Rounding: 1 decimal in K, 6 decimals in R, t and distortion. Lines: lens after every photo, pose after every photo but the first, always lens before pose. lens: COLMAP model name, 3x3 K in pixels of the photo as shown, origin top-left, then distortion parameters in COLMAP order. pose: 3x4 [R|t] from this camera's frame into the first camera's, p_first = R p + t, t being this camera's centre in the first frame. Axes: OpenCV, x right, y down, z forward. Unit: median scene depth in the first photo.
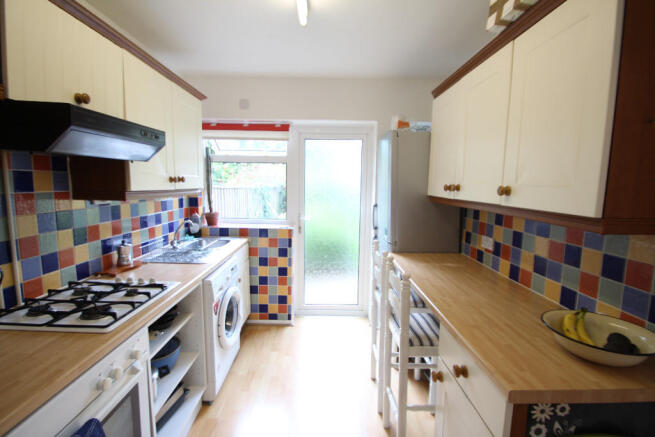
lens RADIAL K [[305.9, 0, 326.7], [0, 305.9, 218.3], [0, 0, 1]] dist [-0.004920, -0.000978]
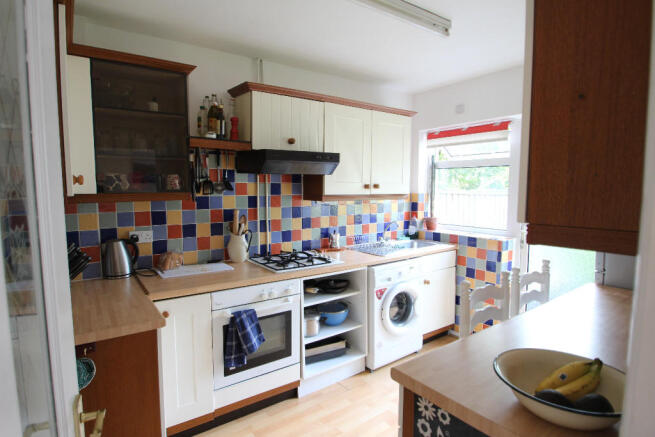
lens RADIAL K [[360.8, 0, 326.7], [0, 360.8, 219.5], [0, 0, 1]] dist [-0.001417, 0.000255]
pose [[0.576952, 0.055484, -0.814891, 0.509018], [-0.085134, 0.996341, 0.007563, 0.010421], [0.812329, 0.065011, 0.579565, -0.001321]]
